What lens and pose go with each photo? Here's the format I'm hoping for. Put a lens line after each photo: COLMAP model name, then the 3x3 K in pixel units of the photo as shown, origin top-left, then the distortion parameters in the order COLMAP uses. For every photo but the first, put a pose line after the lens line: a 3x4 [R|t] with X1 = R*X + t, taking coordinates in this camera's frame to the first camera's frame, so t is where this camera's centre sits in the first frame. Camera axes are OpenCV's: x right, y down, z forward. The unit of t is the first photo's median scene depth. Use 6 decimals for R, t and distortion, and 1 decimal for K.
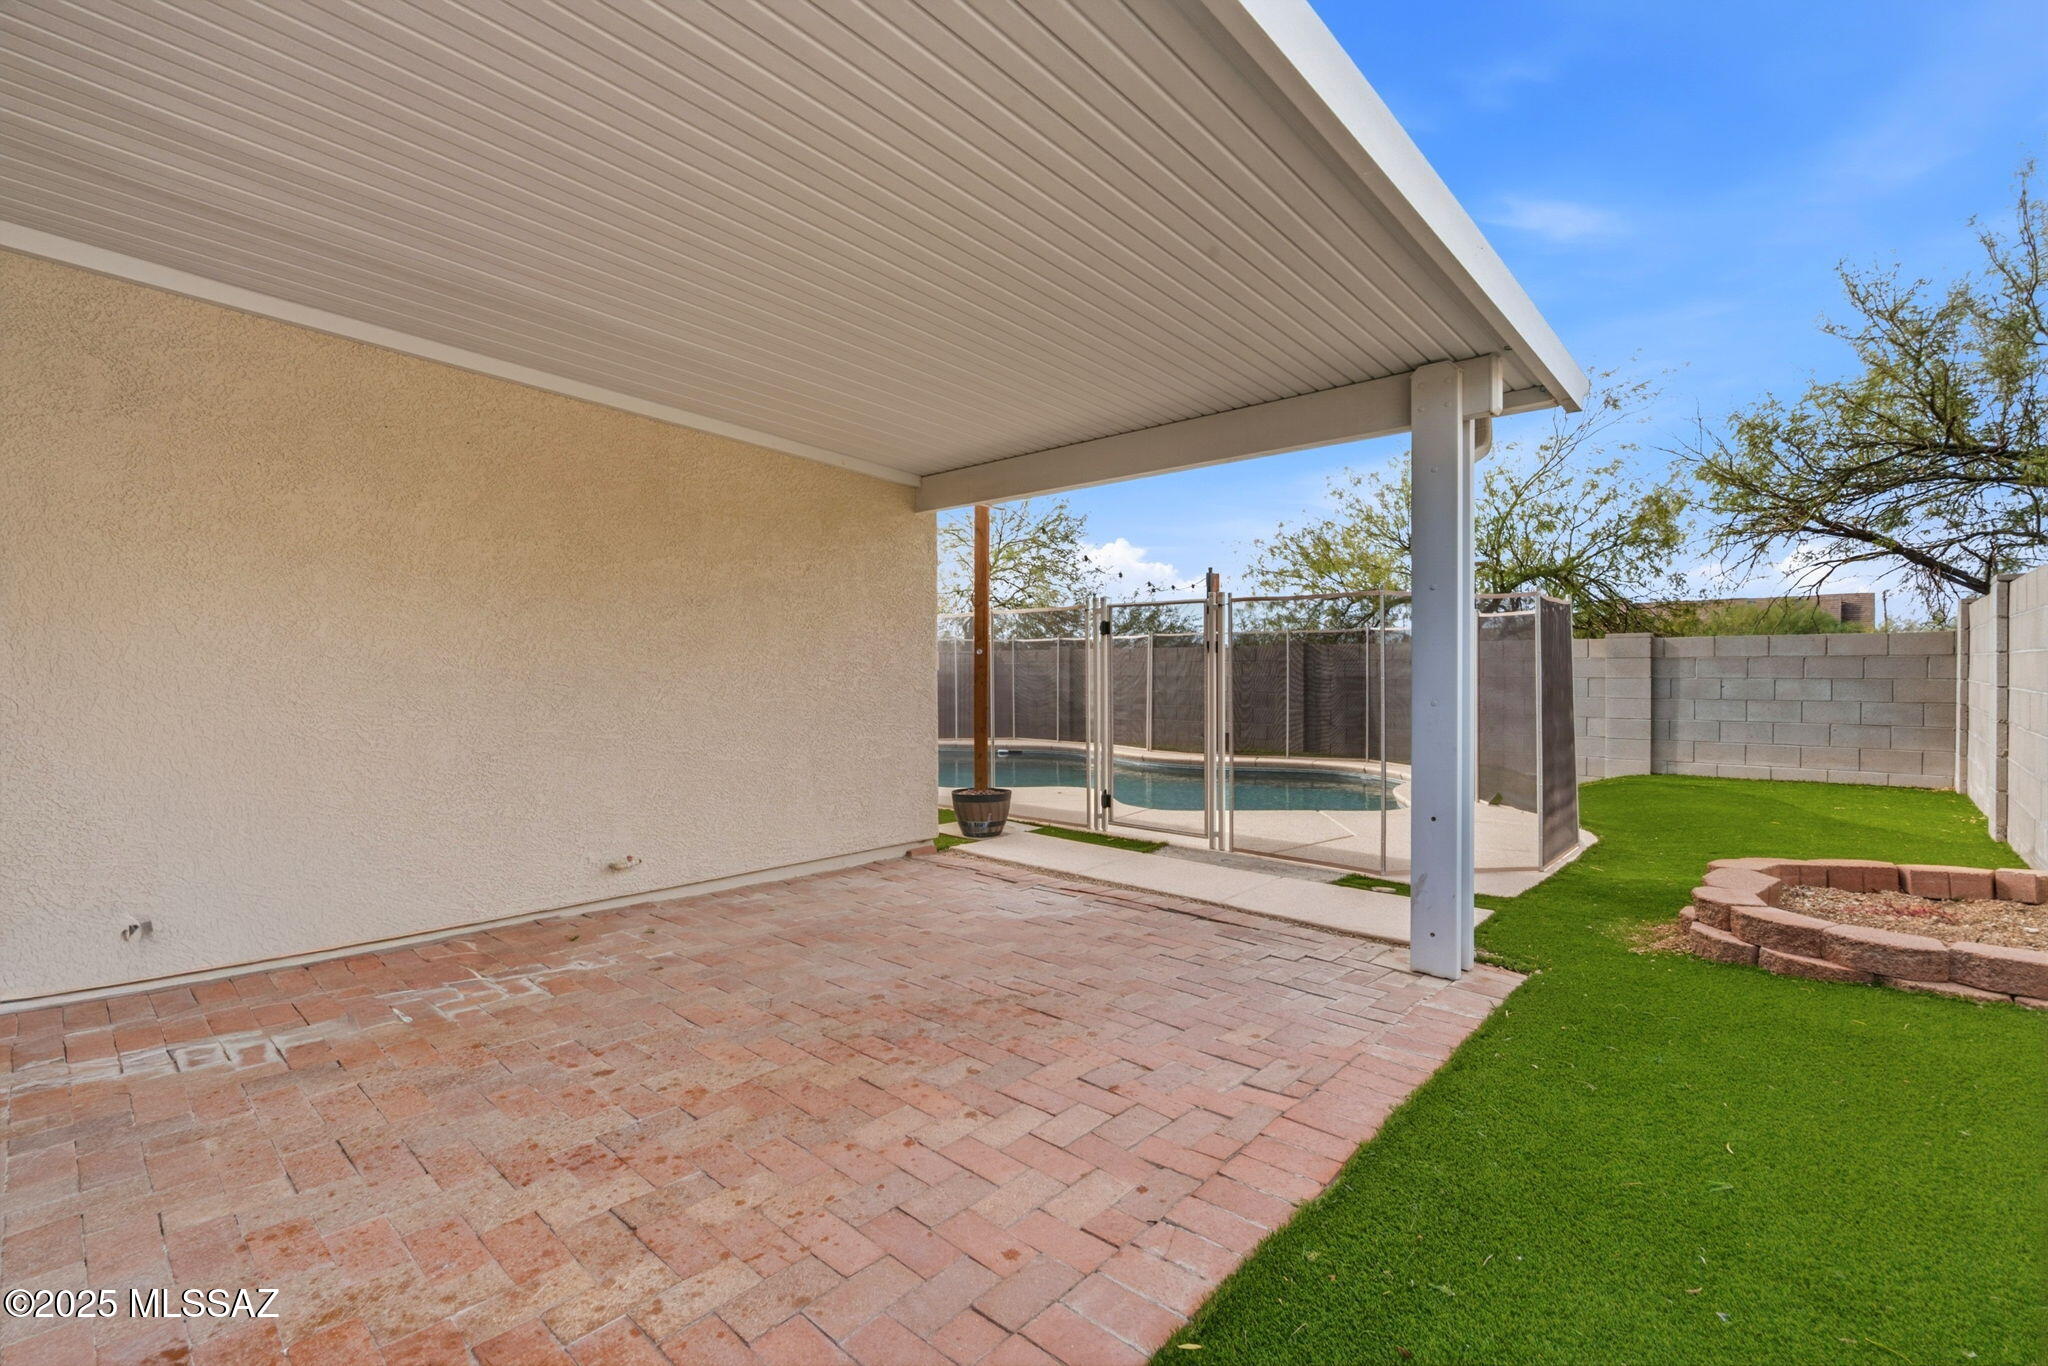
lens RADIAL K [[928.4, 0, 1011.0], [0, 928.4, 664.0], [0, 0, 1]] dist [-0.002632, 0.001507]
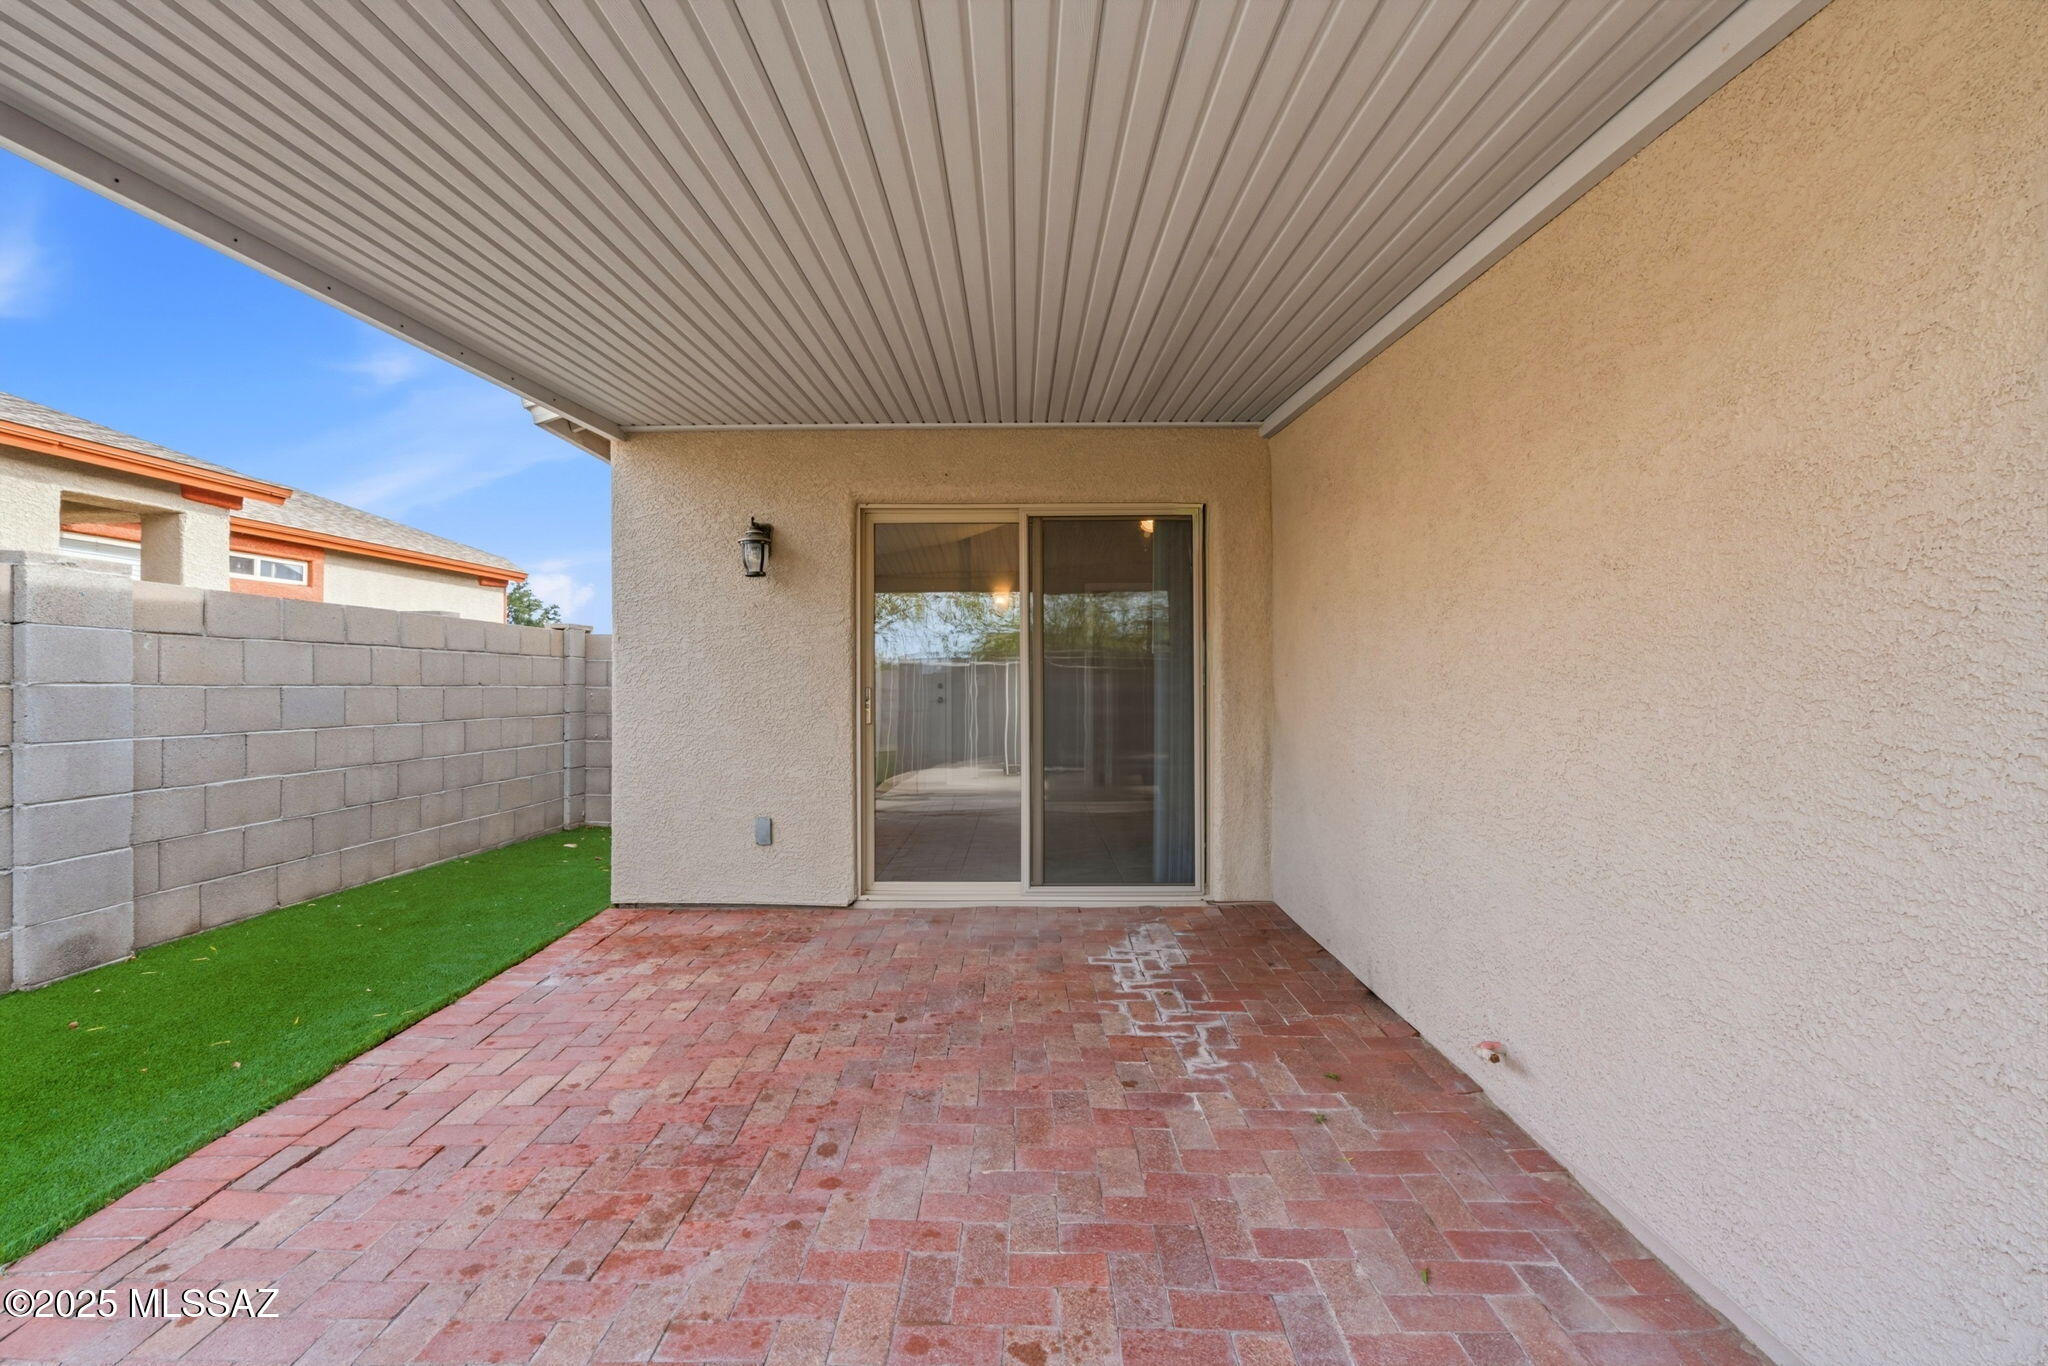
lens RADIAL K [[928.4, 0, 1011.0], [0, 928.4, 664.0], [0, 0, 1]] dist [-0.002632, 0.001507]
pose [[-0.745404, -0.012958, -0.666487, 0.272568], [0.007019, 0.999603, -0.027285, -0.011803], [0.666576, -0.025016, -0.745017, 1.828383]]
